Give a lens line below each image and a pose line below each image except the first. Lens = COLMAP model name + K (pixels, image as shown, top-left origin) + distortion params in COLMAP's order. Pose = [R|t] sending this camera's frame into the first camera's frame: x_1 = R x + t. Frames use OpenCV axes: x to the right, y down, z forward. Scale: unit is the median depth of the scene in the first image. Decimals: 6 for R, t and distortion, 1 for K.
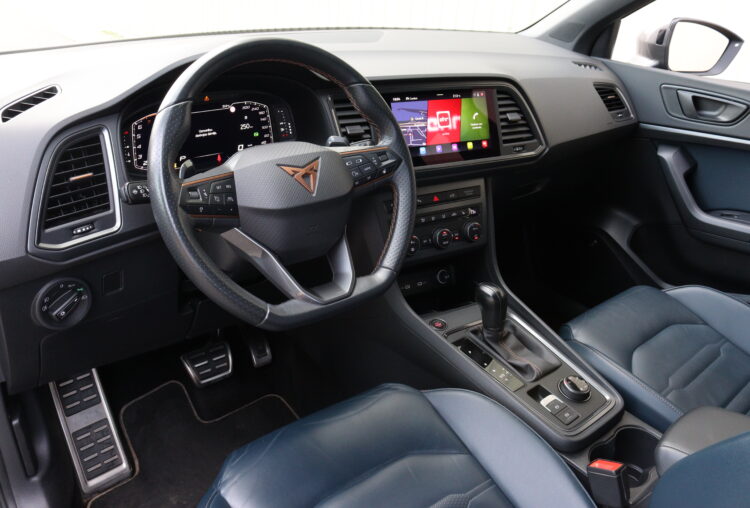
lens RADIAL K [[627.8, 0, 381.6], [0, 627.8, 245.7], [0, 0, 1]] dist [-0.168531, 0.139229]
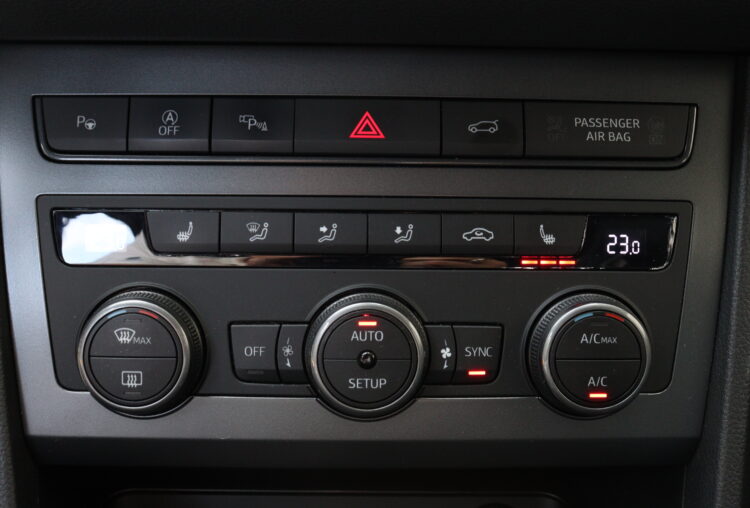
lens RADIAL K [[933.3, 0, 373.4], [0, 933.3, 249.2], [0, 0, 1]] dist [-0.064252, 0.000000]
pose [[0.860790, 0.137940, -0.489912, 0.228945], [-0.184787, 0.981591, -0.048300, -0.029480], [0.474230, 0.132106, 0.870433, 0.796479]]
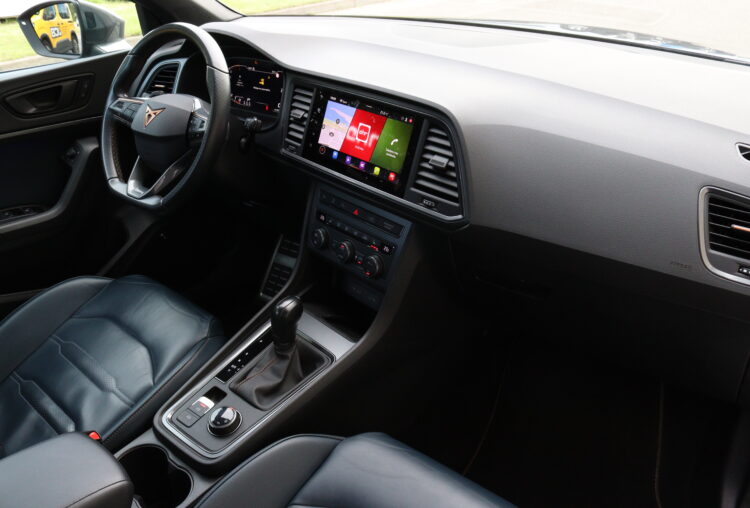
lens RADIAL K [[627.8, 0, 376.8], [0, 627.8, 241.4], [0, 0, 1]] dist [-0.168531, 0.139229]
pose [[0.184181, 0.408397, -0.894030, 0.990588], [-0.376466, 0.869538, 0.319652, -0.363127], [0.907938, 0.277698, 0.313900, 0.762421]]
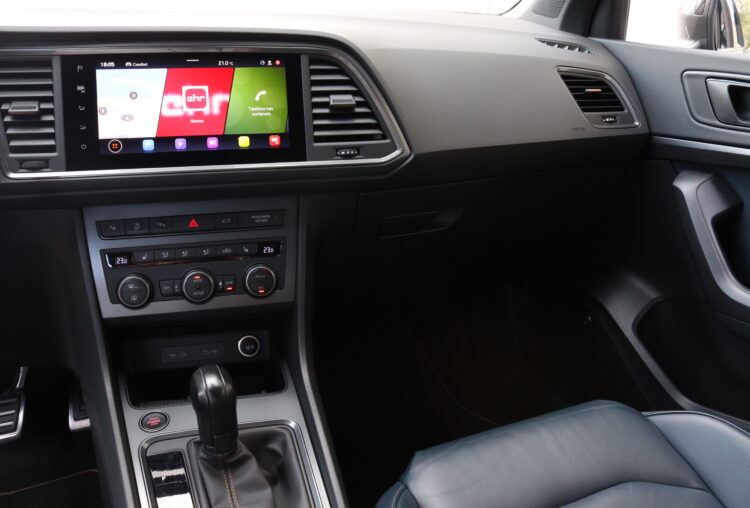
lens RADIAL K [[627.8, 0, 376.0], [0, 627.8, 247.3], [0, 0, 1]] dist [-0.168531, 0.139229]
pose [[0.957770, 0.072226, -0.278315, 0.456648], [-0.093496, 0.993566, -0.063908, -0.028679], [0.271909, 0.087231, 0.958361, 0.457081]]
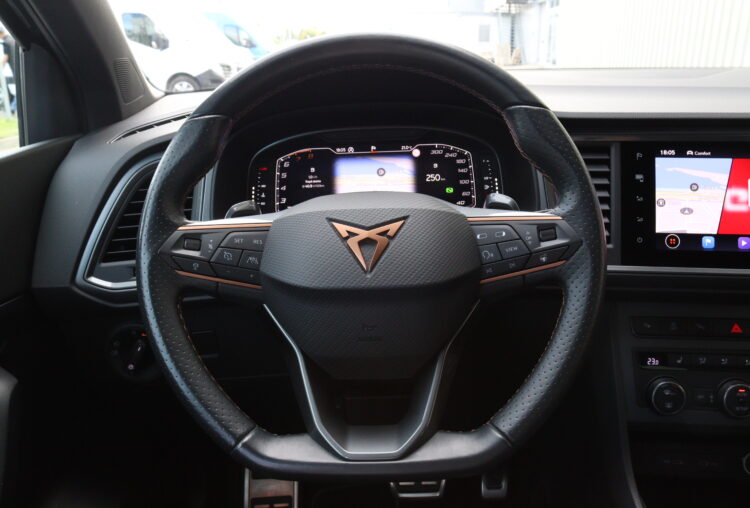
lens RADIAL K [[627.8, 0, 375.5], [0, 627.8, 245.1], [0, 0, 1]] dist [-0.168531, 0.139229]
pose [[0.751123, 0.116902, -0.649729, 0.192670], [-0.204343, 0.977032, -0.060440, -0.050306], [0.627741, 0.178166, 0.757759, 0.367360]]
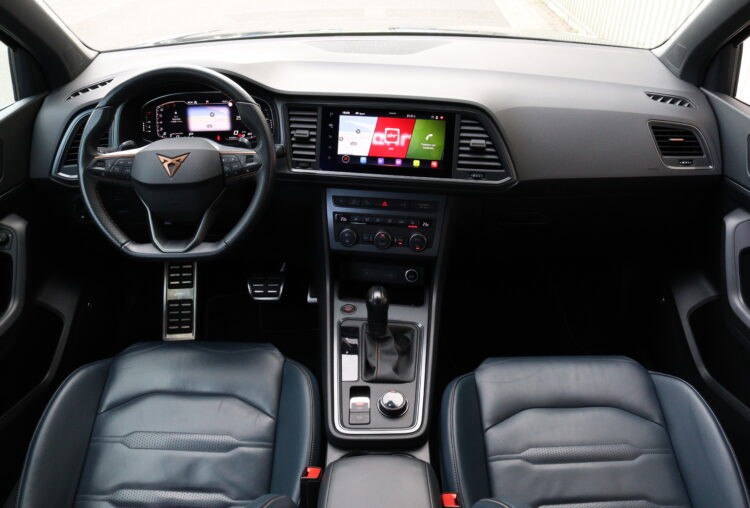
lens RADIAL K [[627.8, 0, 376.9], [0, 627.8, 247.5], [0, 0, 1]] dist [-0.168531, 0.139229]
pose [[0.763145, 0.272691, -0.585875, 0.777144], [-0.228513, 0.961907, 0.150058, -0.170089], [0.604476, 0.019364, 0.796388, 0.099892]]
